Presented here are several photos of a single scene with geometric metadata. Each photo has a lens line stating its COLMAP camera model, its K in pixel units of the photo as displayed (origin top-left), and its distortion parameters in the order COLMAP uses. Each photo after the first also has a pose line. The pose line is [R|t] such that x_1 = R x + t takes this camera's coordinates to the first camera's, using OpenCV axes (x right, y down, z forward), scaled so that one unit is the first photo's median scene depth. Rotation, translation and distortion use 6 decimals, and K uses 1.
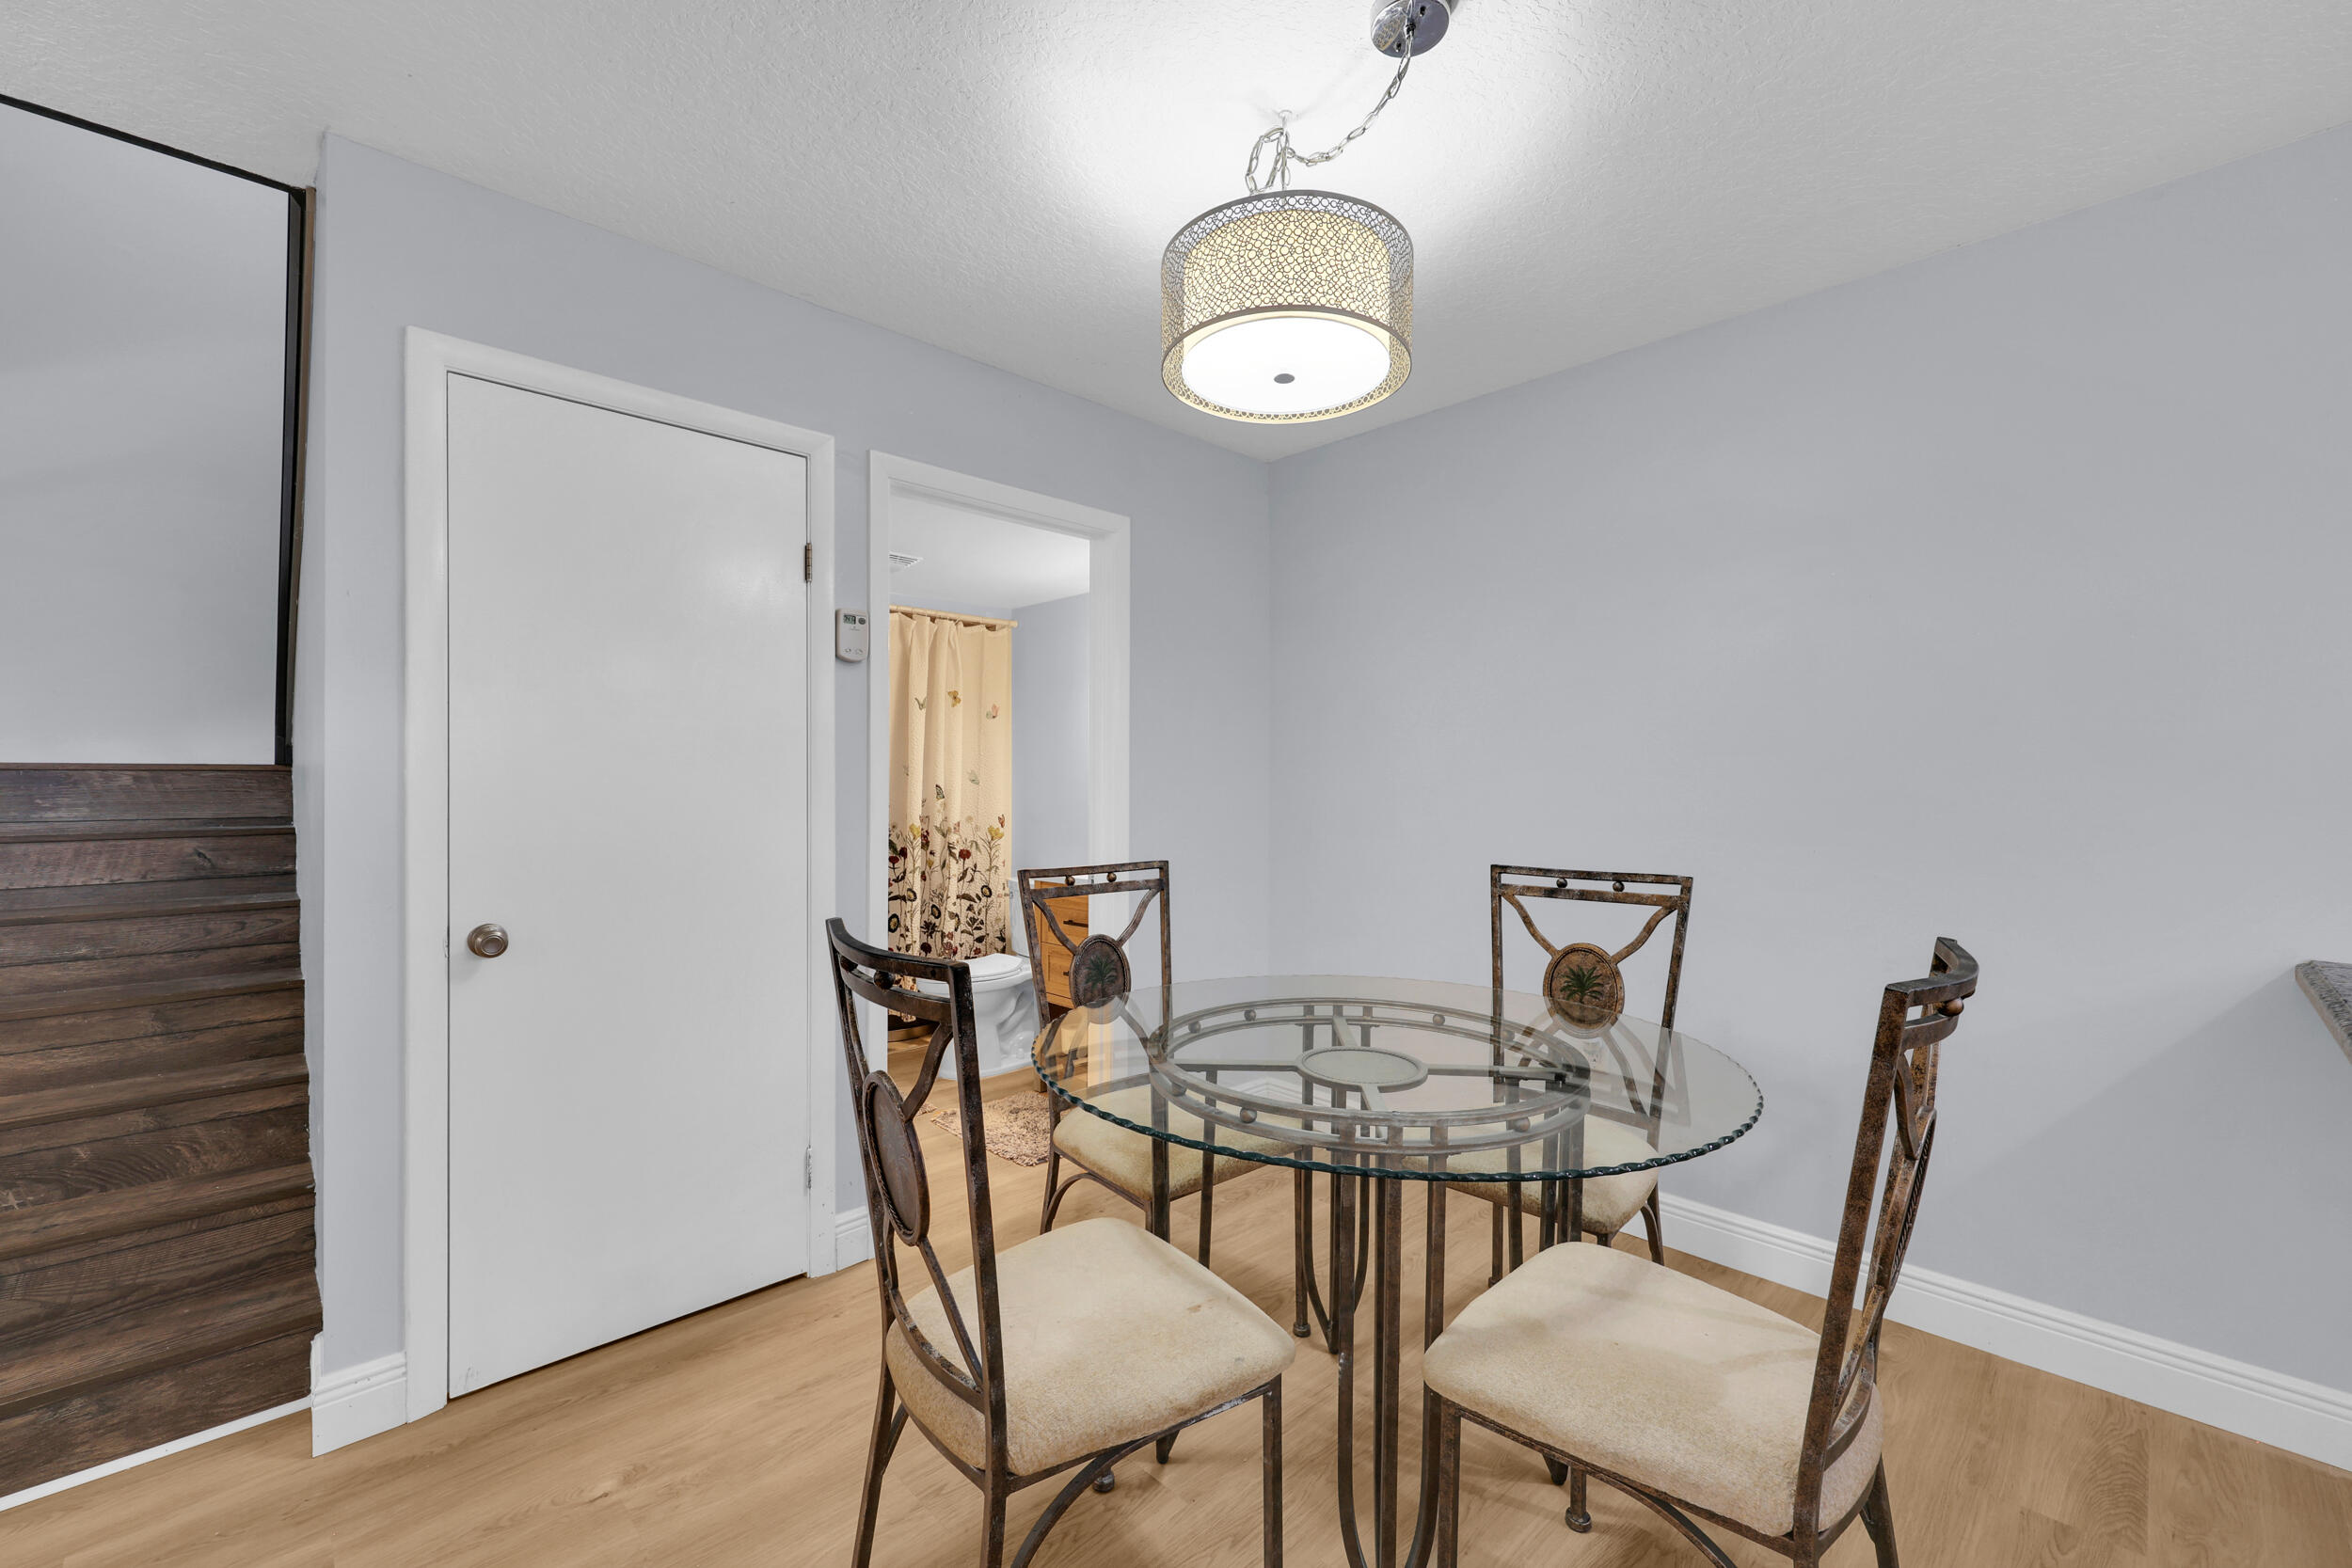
lens RADIAL K [[951.7, 0, 1172.0], [0, 951.7, 785.7], [0, 0, 1]] dist [-0.000160, 0.000739]
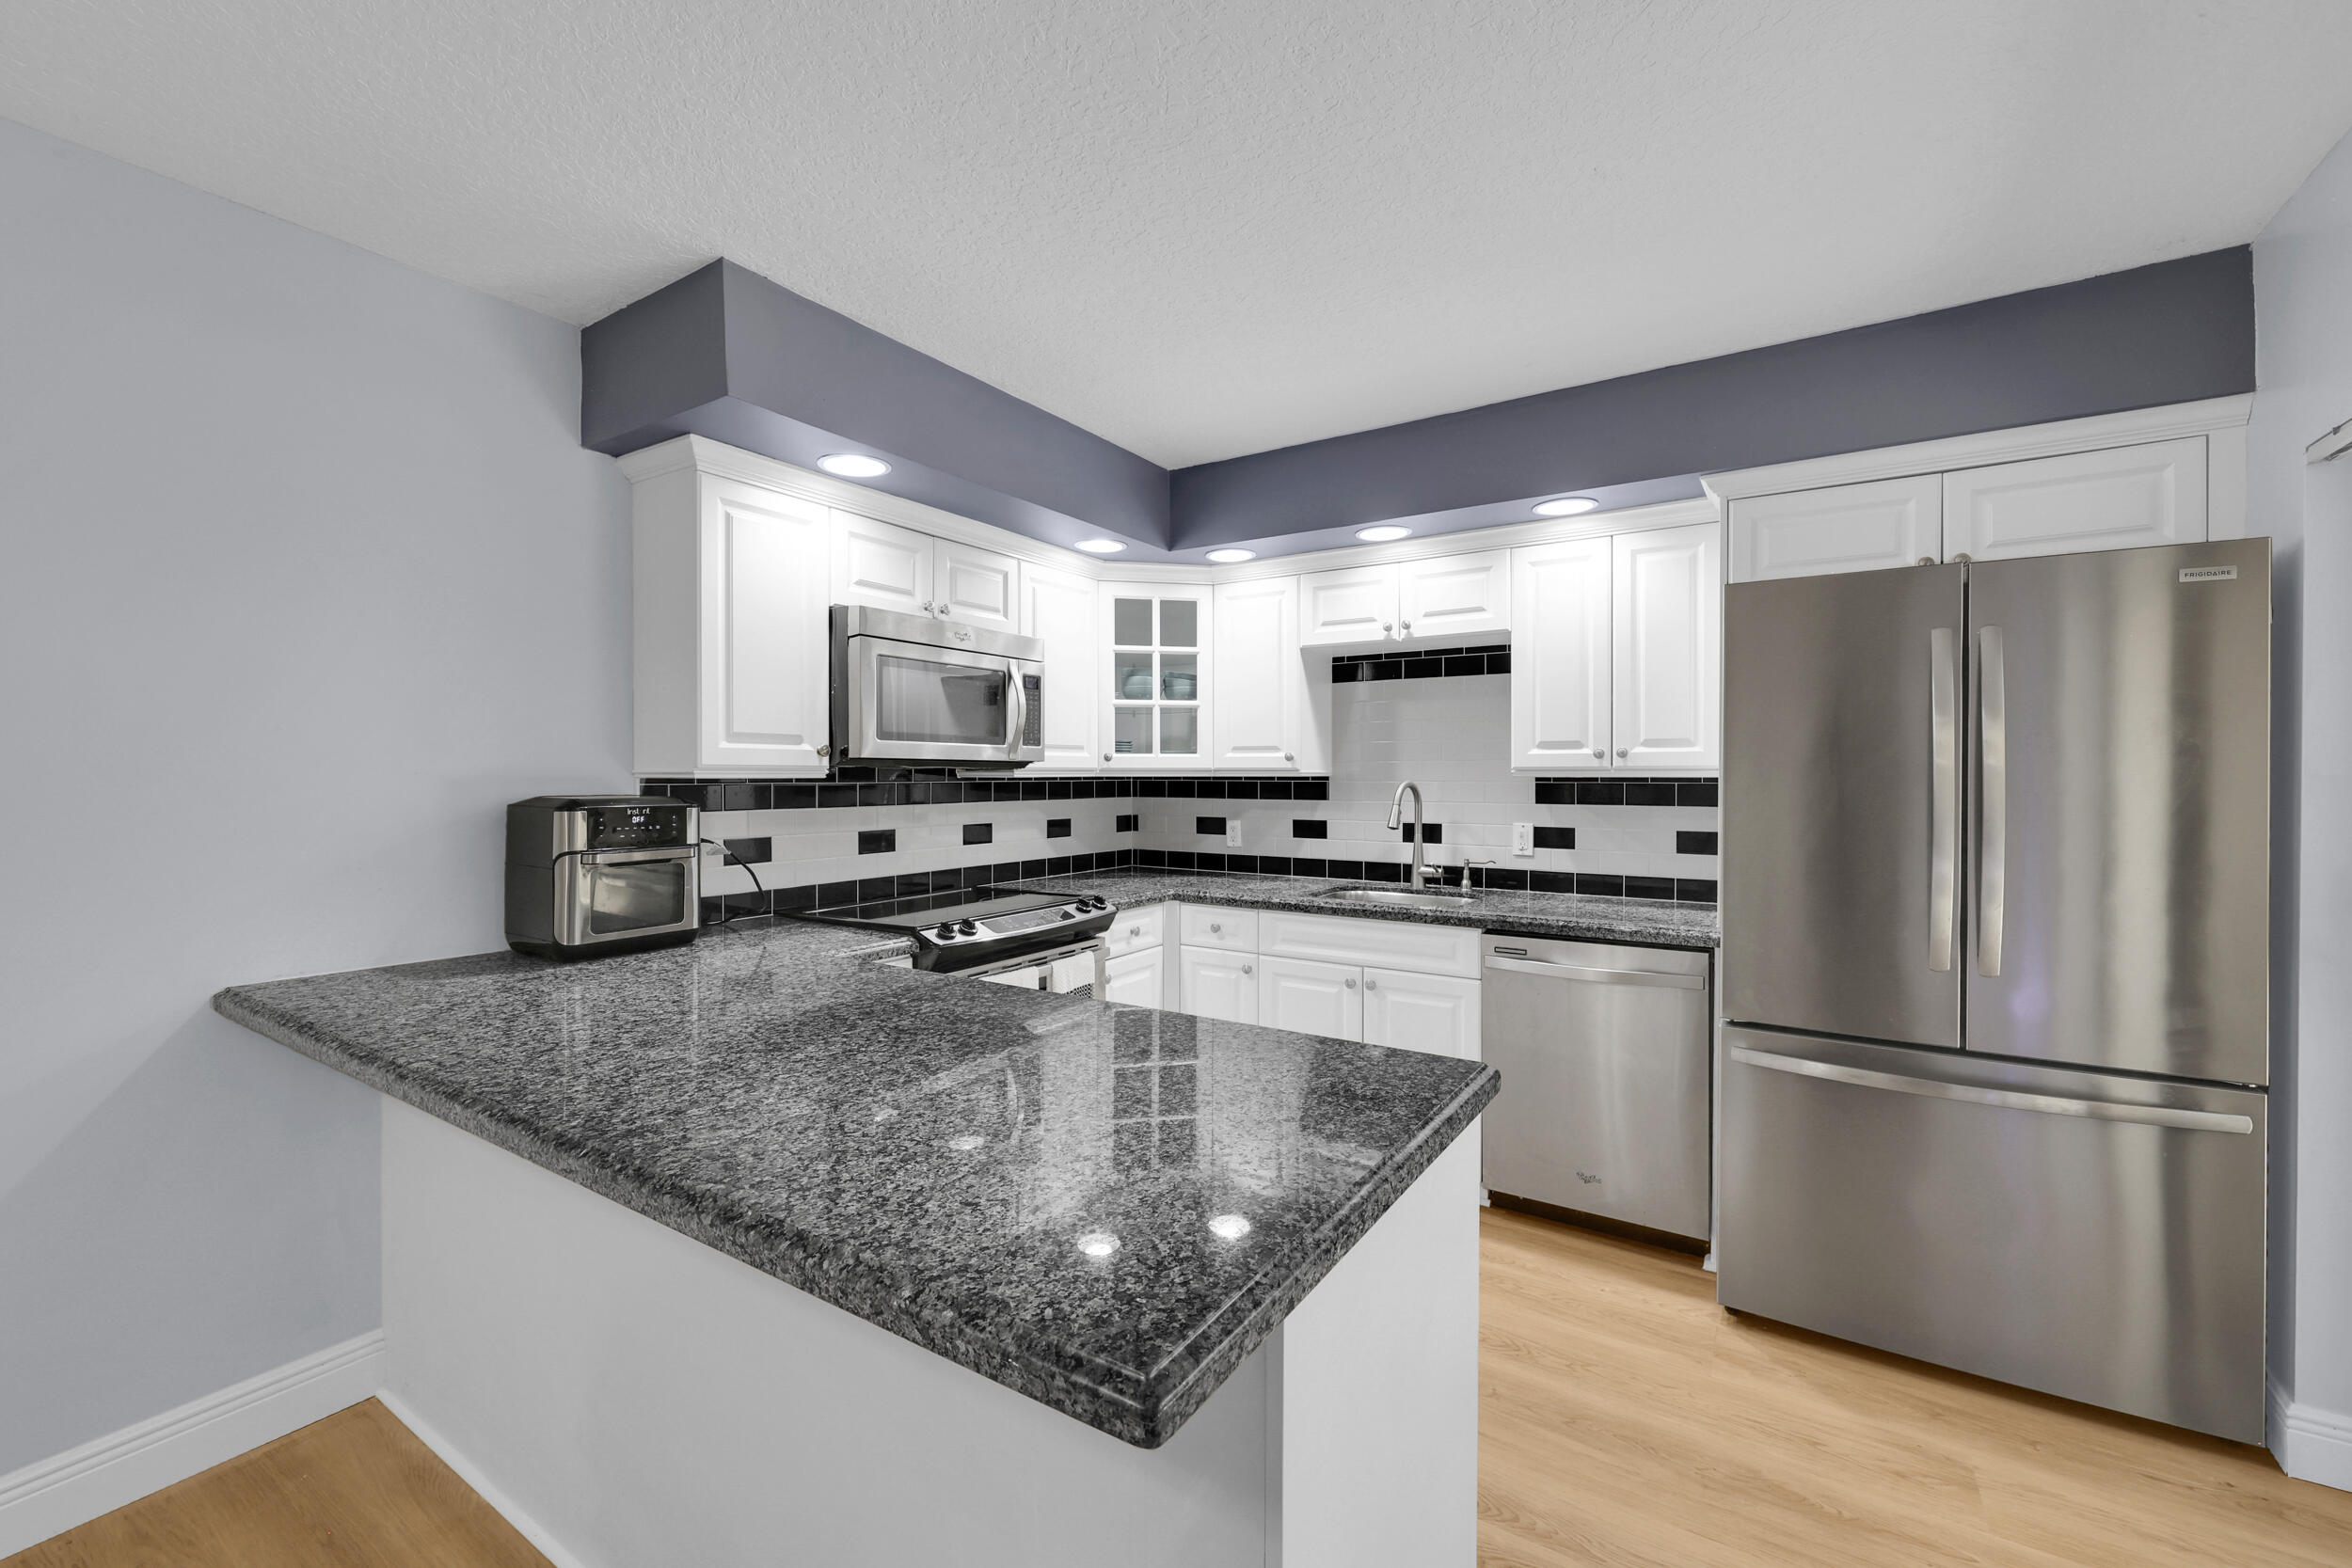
lens RADIAL K [[951.7, 0, 1183.1], [0, 951.7, 784.3], [0, 0, 1]] dist [-0.000160, 0.000739]
pose [[-0.225186, -0.013363, 0.974224, -0.043001], [0.003554, 0.999888, 0.014537, -0.038714], [-0.974309, 0.006735, -0.225113, 0.159772]]
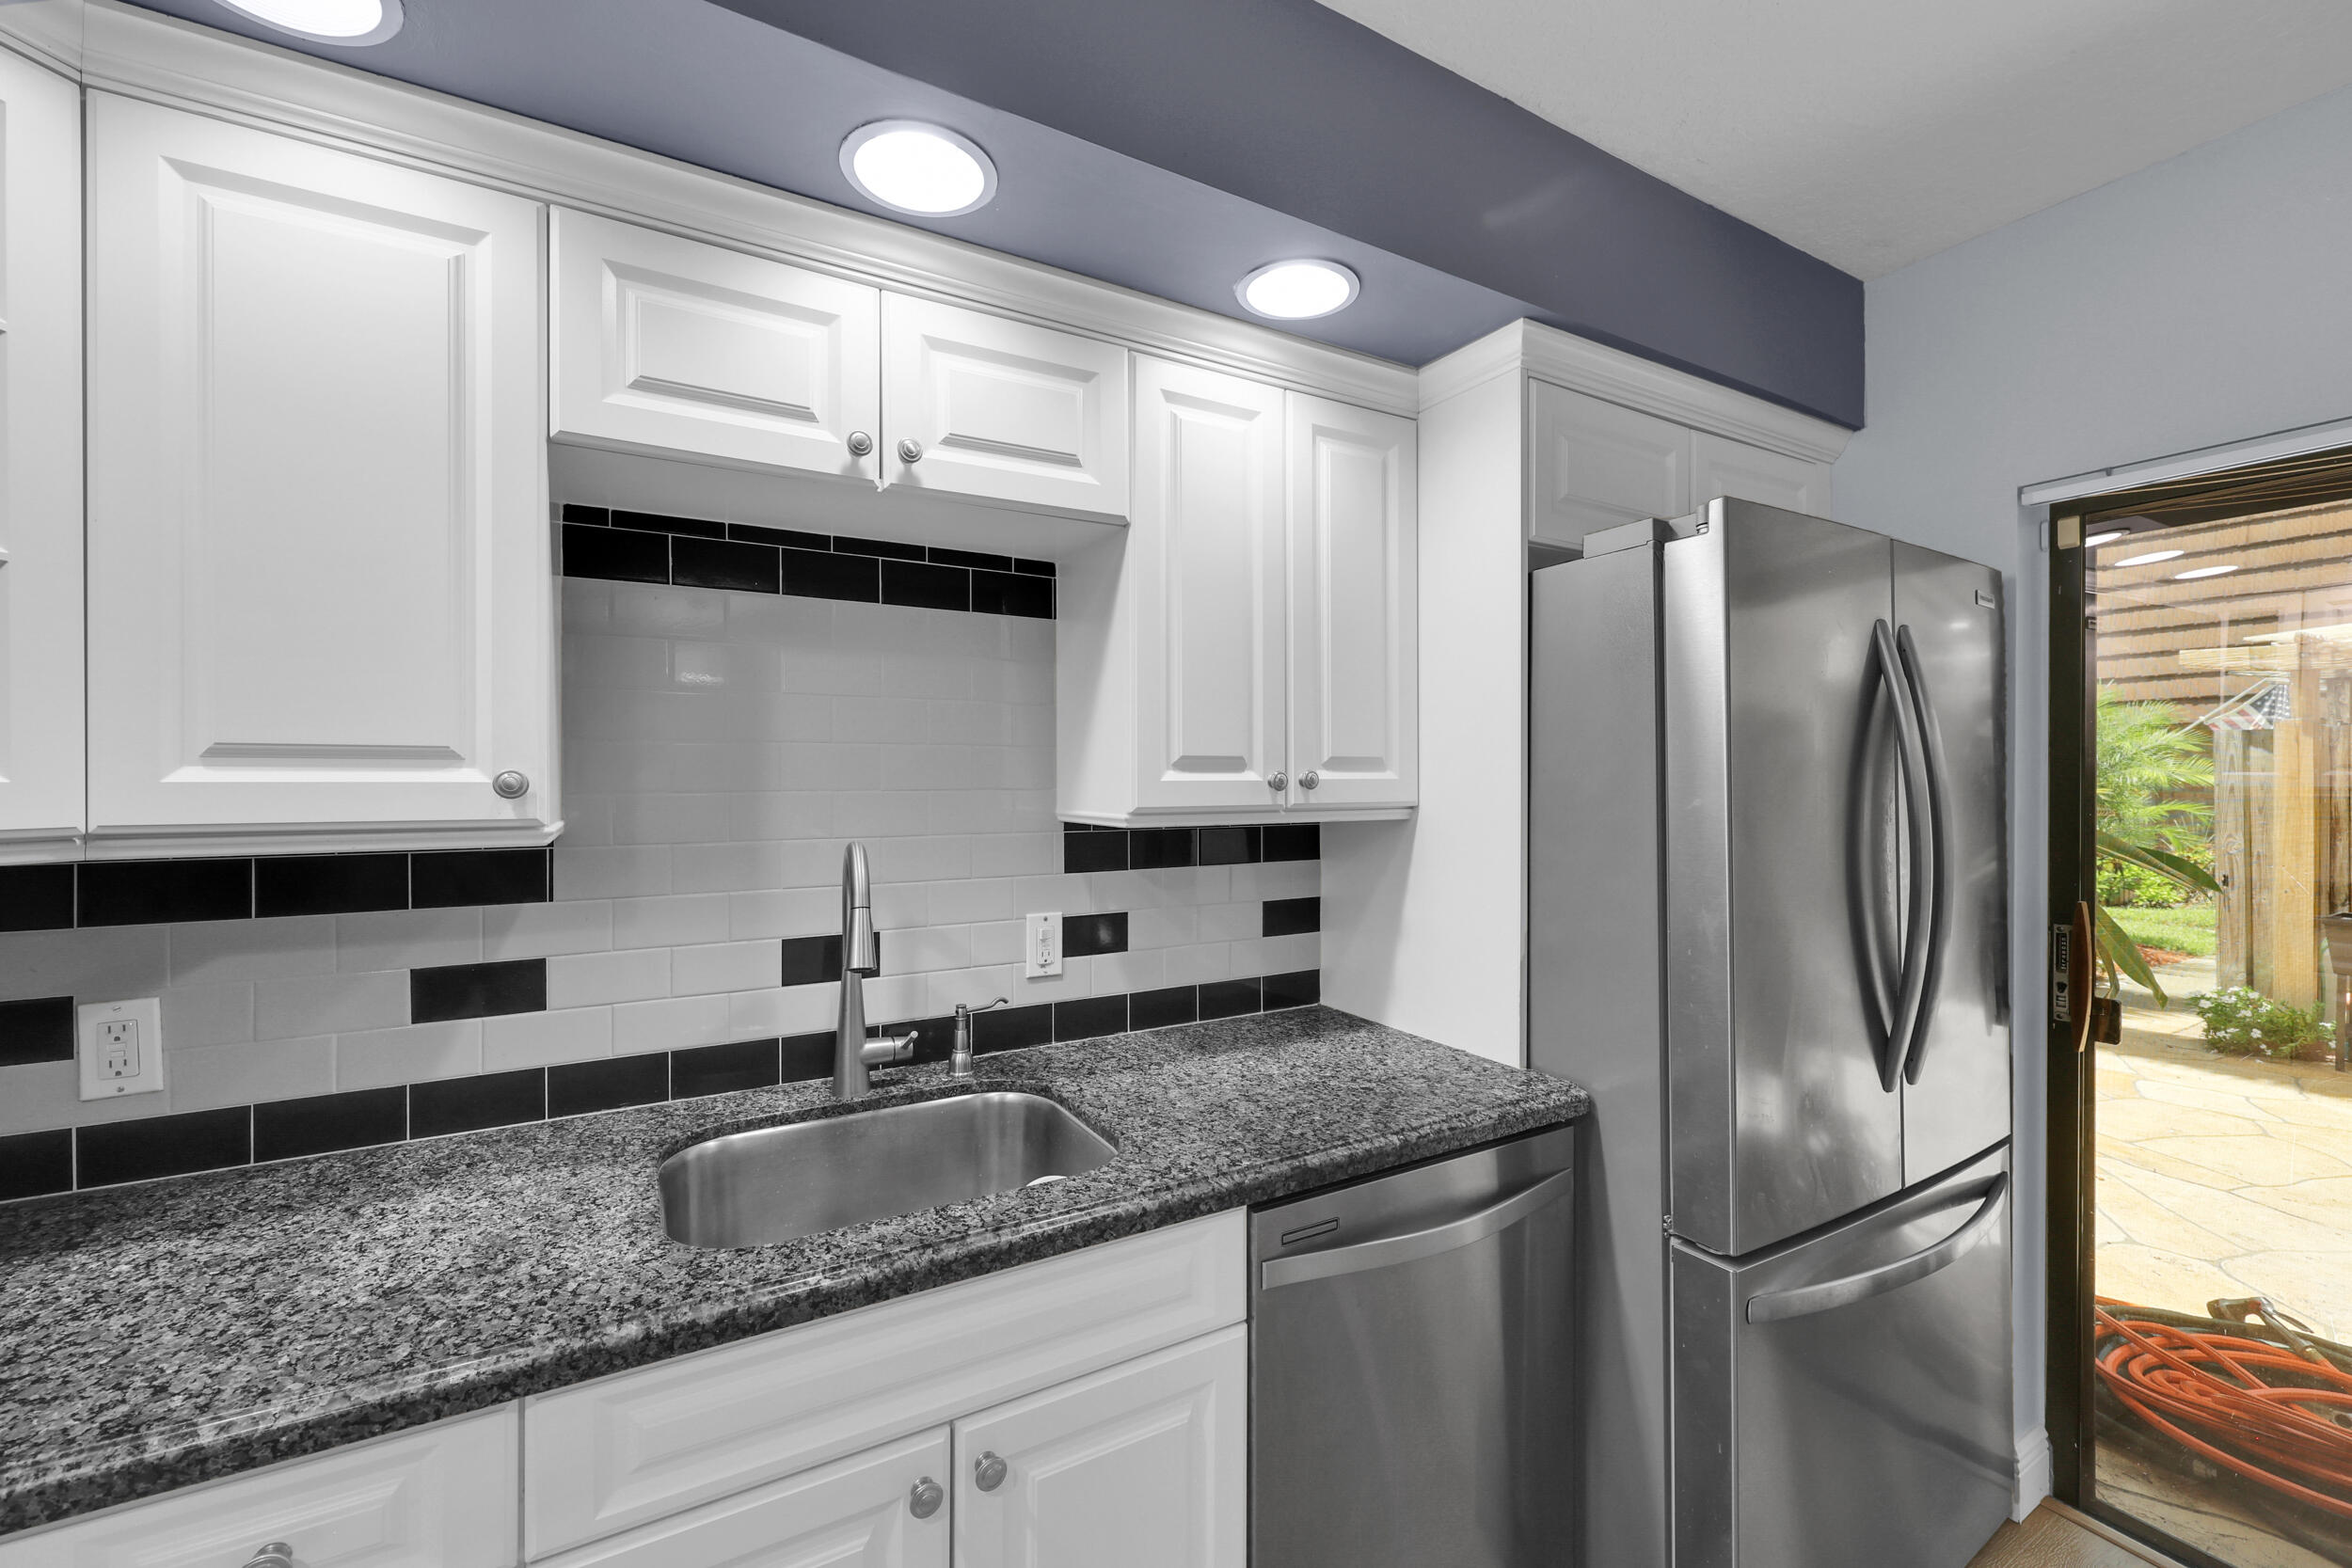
lens RADIAL K [[951.7, 0, 1175.0], [0, 951.7, 780.8], [0, 0, 1]] dist [-0.000160, 0.000739]
pose [[-0.968883, -0.002375, 0.247506, 0.966758], [-0.000629, 0.999974, 0.007135, -0.064586], [-0.247517, 0.006757, -0.968860, 0.020287]]
